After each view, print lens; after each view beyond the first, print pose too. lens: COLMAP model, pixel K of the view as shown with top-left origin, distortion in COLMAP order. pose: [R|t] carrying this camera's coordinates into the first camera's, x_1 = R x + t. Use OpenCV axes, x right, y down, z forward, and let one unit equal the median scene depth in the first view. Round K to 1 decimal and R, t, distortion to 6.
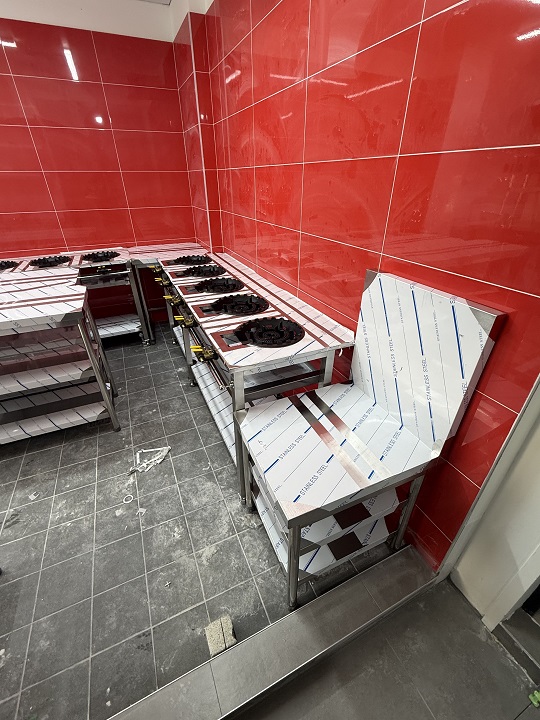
lens RADIAL K [[311.8, 0, 270.0], [0, 311.8, 360.0], [0, 0, 1]] dist [0.000603, 0.000067]
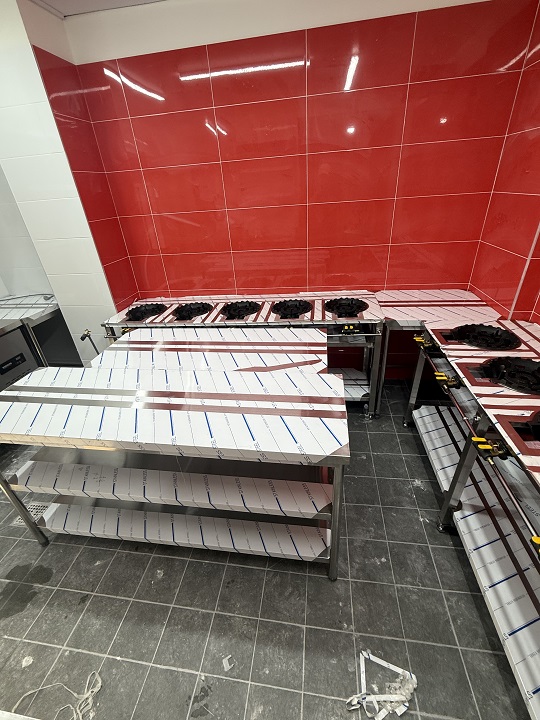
lens RADIAL K [[311.8, 0, 270.0], [0, 311.8, 360.0], [0, 0, 1]] dist [0.000603, 0.000067]
pose [[0.839789, 0.220951, -0.495919, -0.326836], [-0.219876, 0.973592, 0.061435, -0.241654], [0.496397, 0.057448, 0.866193, 0.254181]]
